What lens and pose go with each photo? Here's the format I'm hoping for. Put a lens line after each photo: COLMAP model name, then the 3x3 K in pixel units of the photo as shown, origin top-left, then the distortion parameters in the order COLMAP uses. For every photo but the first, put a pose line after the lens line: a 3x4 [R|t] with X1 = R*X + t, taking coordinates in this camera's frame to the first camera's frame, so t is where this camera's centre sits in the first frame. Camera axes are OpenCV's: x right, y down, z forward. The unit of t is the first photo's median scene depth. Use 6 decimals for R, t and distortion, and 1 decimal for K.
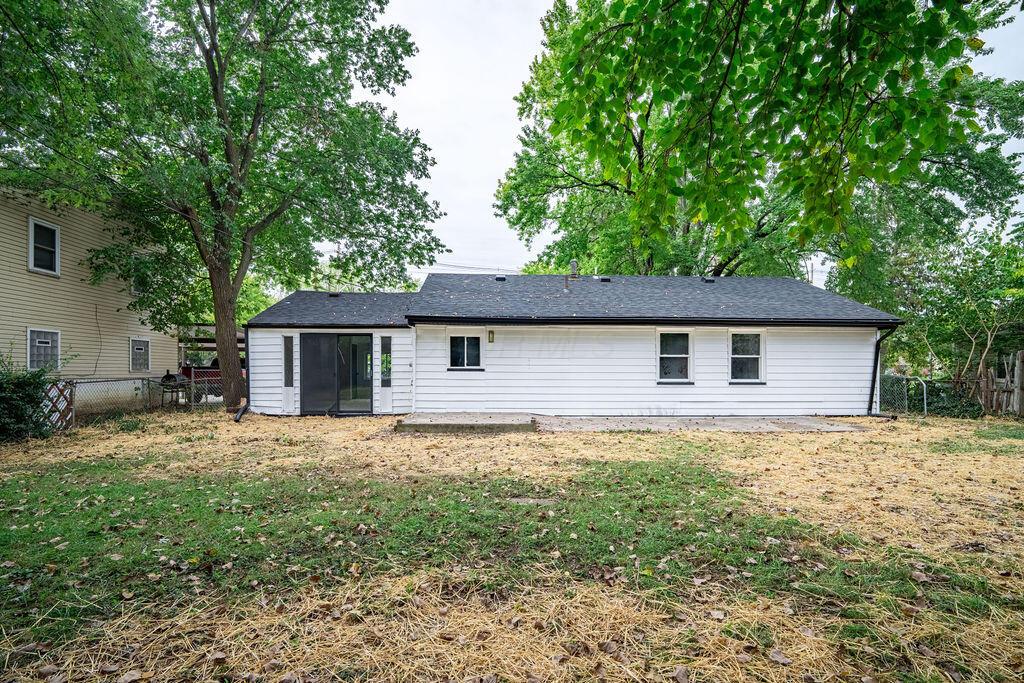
lens RADIAL K [[493.7, 0, 494.3], [0, 493.7, 368.9], [0, 0, 1]] dist [0.003219, -0.000243]
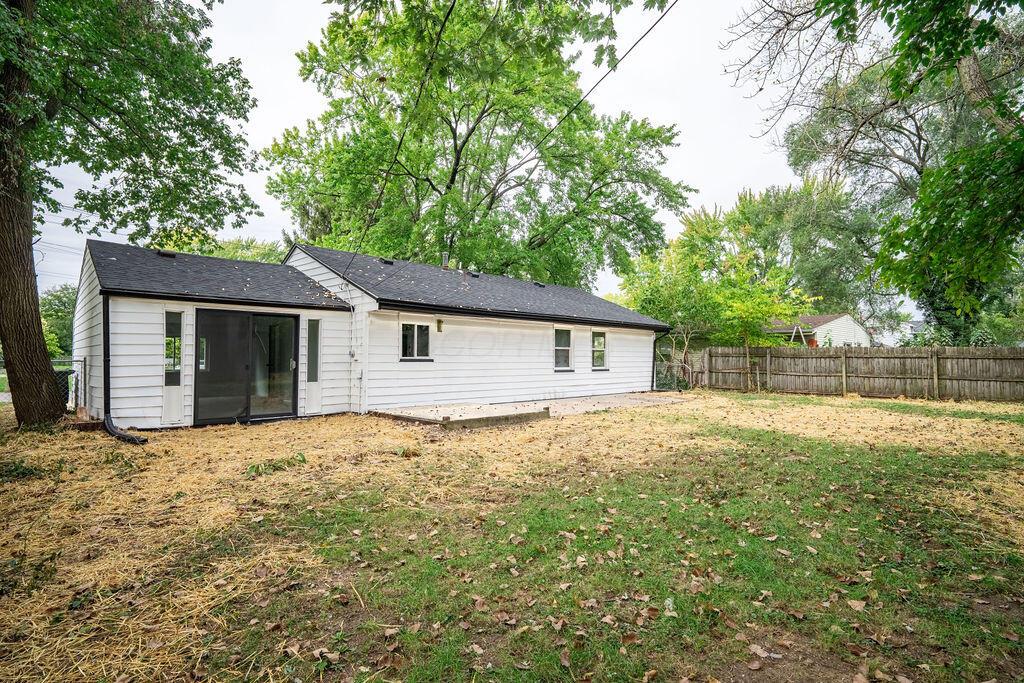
lens RADIAL K [[493.7, 0, 512.9], [0, 493.7, 343.9], [0, 0, 1]] dist [0.003219, -0.000243]
pose [[0.753806, 0.018939, 0.656824, -0.514403], [-0.003158, 0.999677, -0.025200, -0.006157], [-0.657089, 0.016921, 0.753623, 0.173350]]
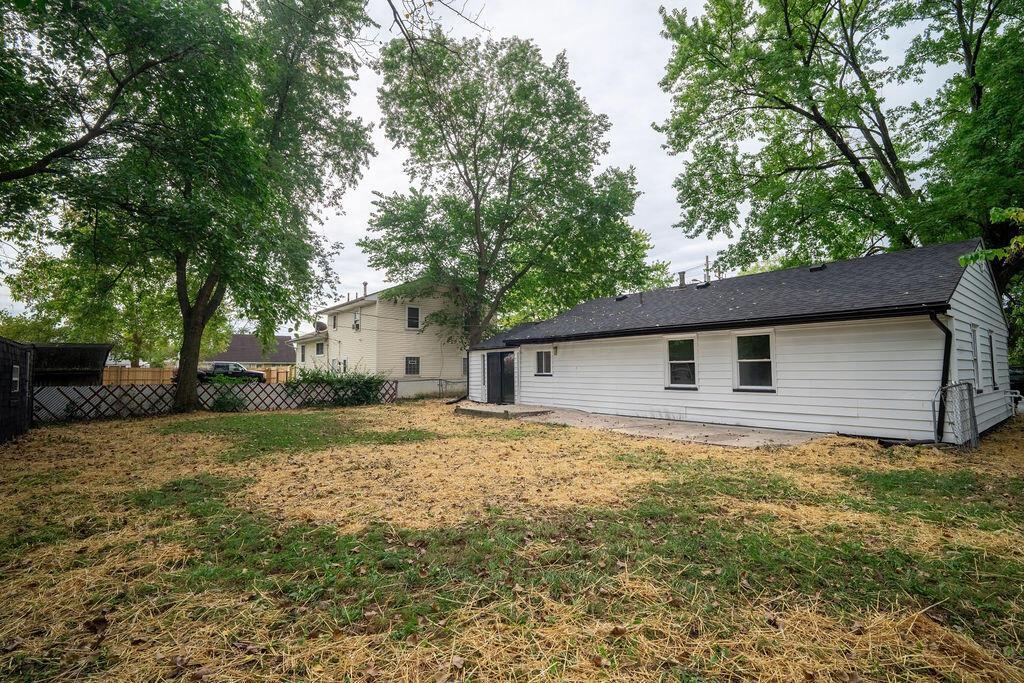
lens RADIAL K [[493.7, 0, 512.8], [0, 493.7, 337.7], [0, 0, 1]] dist [0.003219, -0.000243]
pose [[0.584918, -0.061598, -0.808750, 0.987066], [0.001320, 0.997183, -0.074995, -0.000081], [0.811091, 0.042798, 0.583352, 0.112797]]
